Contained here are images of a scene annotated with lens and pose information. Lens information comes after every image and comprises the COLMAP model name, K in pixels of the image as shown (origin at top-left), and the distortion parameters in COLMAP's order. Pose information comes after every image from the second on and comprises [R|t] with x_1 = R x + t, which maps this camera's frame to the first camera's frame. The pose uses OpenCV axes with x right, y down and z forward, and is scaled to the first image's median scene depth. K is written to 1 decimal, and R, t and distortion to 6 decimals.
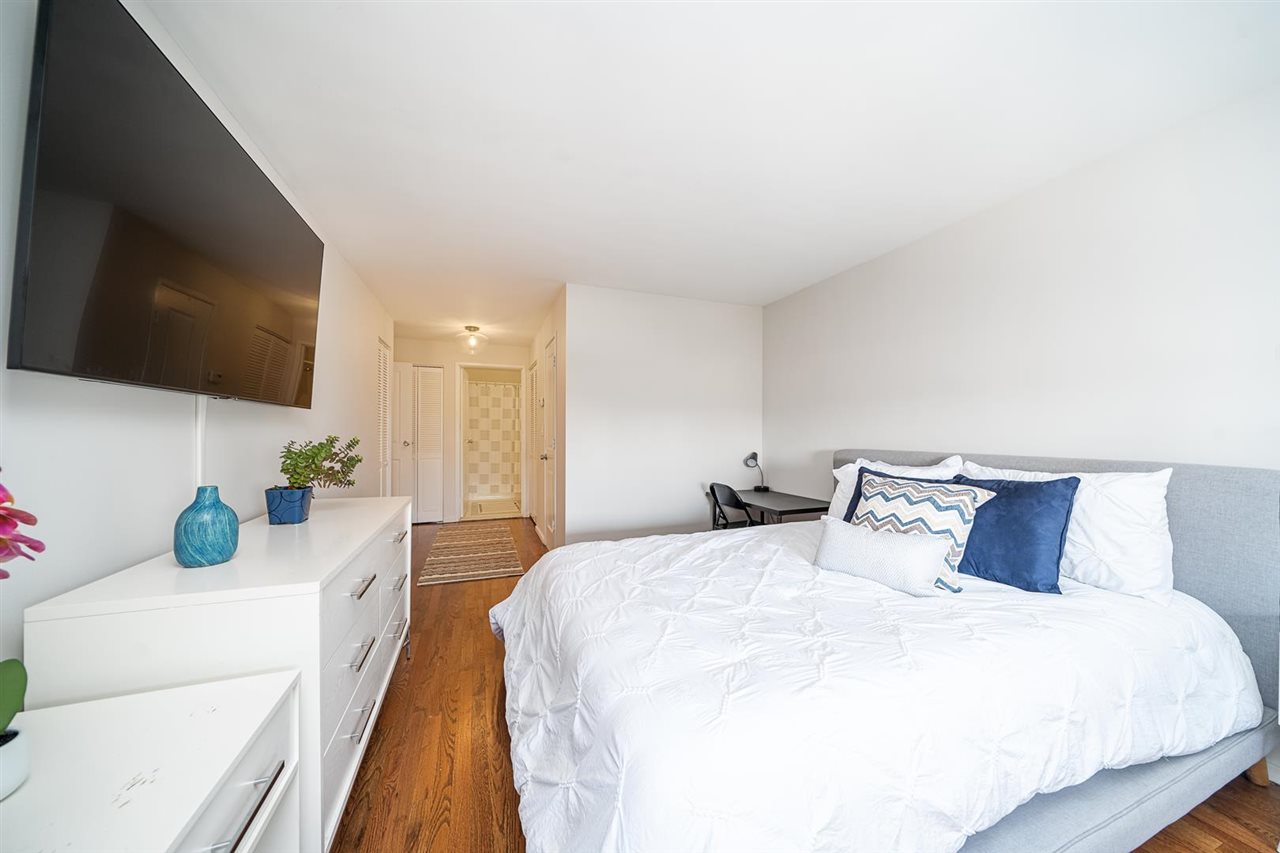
lens RADIAL K [[439.3, 0, 644.8], [0, 439.3, 427.9], [0, 0, 1]] dist [-0.000029, 0.000000]
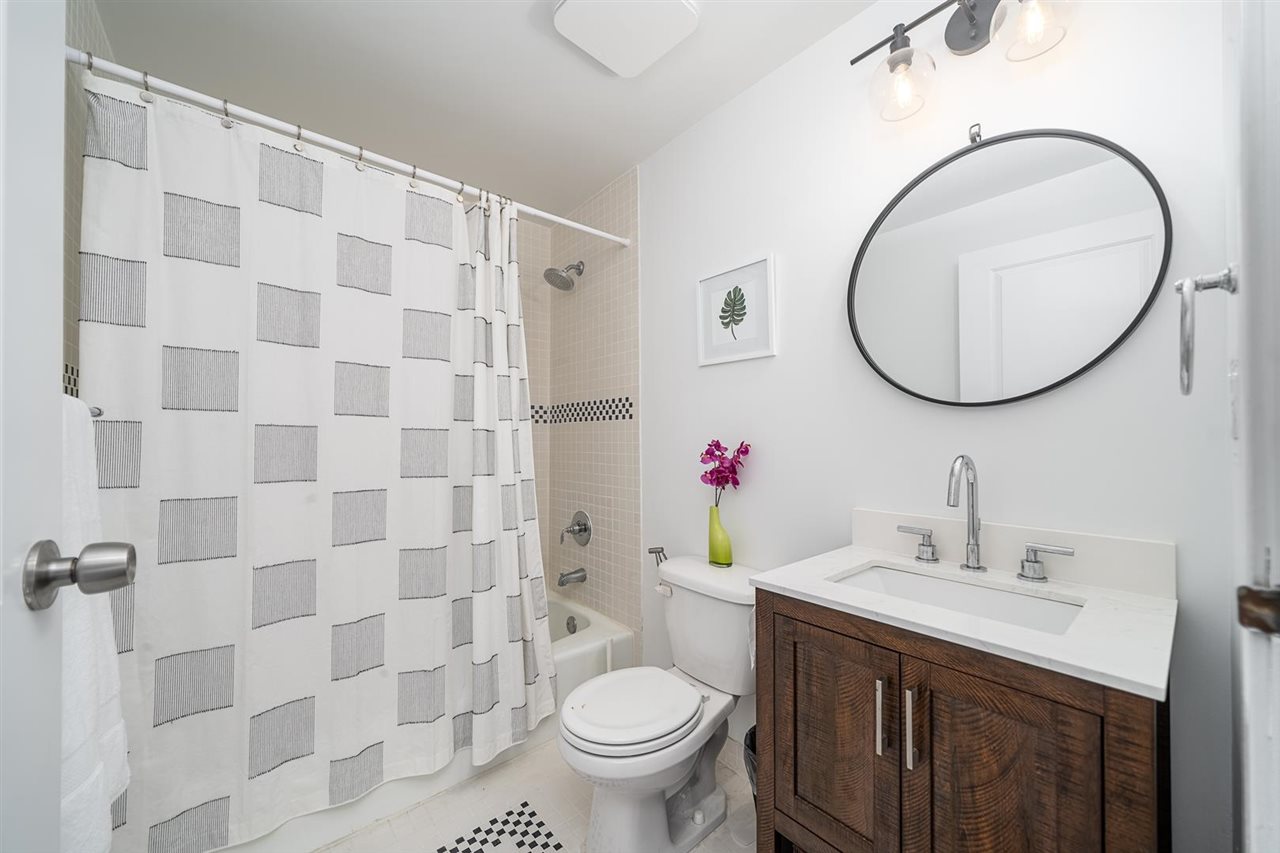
lens RADIAL K [[471.8, 0, 641.7], [0, 471.8, 427.0], [0, 0, 1]] dist [0.000420, 0.000005]
pose [[0.941608, 0.003122, 0.336697, -0.295418], [-0.002264, 0.999993, -0.002941, 0.006618], [-0.336704, 0.002007, 0.941608, 0.782717]]
